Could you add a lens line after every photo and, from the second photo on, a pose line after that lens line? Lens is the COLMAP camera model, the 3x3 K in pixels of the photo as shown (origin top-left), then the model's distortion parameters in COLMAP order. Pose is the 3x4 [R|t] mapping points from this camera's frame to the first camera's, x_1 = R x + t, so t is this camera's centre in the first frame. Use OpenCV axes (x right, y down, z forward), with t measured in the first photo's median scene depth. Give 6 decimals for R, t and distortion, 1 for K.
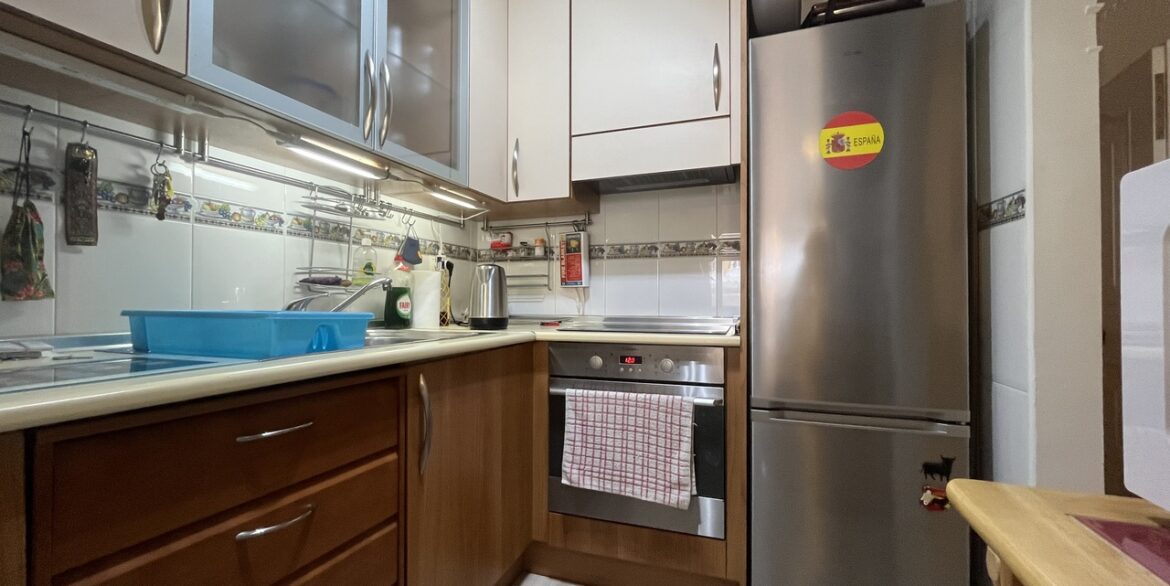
lens RADIAL K [[478.2, 0, 582.0], [0, 478.2, 293.8], [0, 0, 1]] dist [-0.003051, -0.000216]
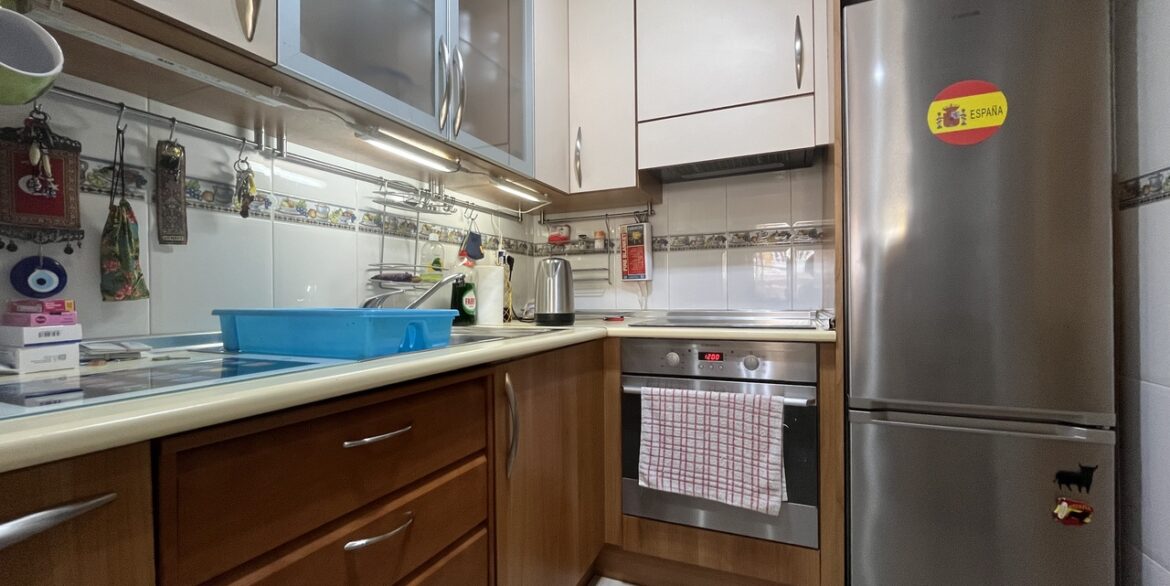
lens RADIAL K [[478.2, 0, 582.0], [0, 478.2, 293.8], [0, 0, 1]] dist [-0.003051, -0.000216]
pose [[0.997691, -0.011914, -0.066871, -0.091301], [0.012719, 0.999852, 0.011620, 0.000182], [0.066722, -0.012444, 0.997694, 0.044701]]
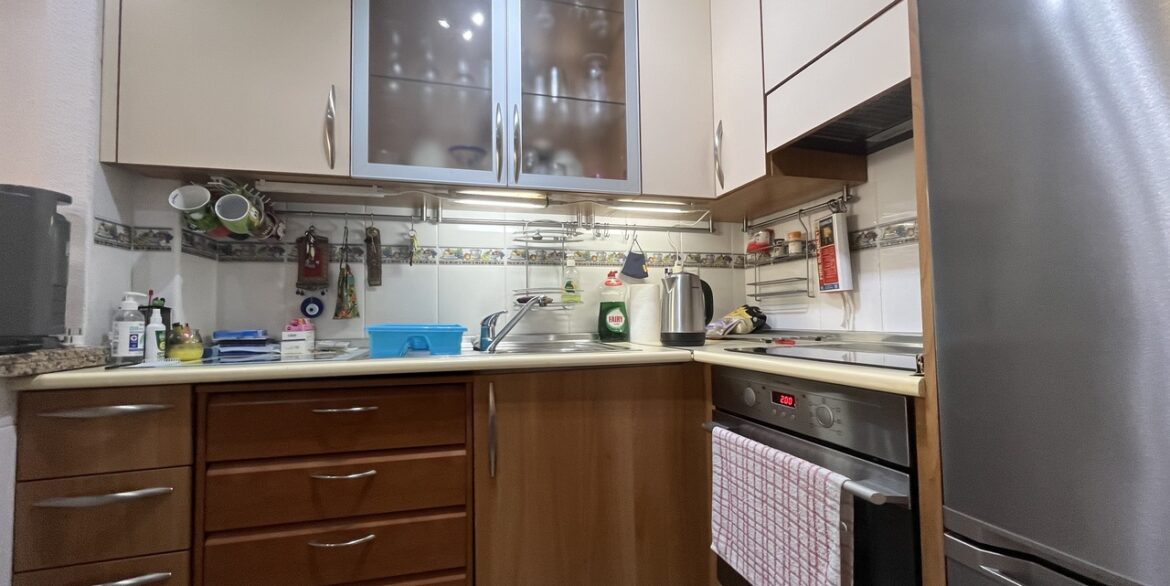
lens RADIAL K [[478.2, 0, 582.0], [0, 478.2, 293.8], [0, 0, 1]] dist [-0.003051, -0.000216]
pose [[0.585833, -0.049015, -0.808948, 0.507359], [0.028976, 0.998798, -0.039535, 0.009699], [0.809914, -0.000279, 0.586549, 0.397604]]
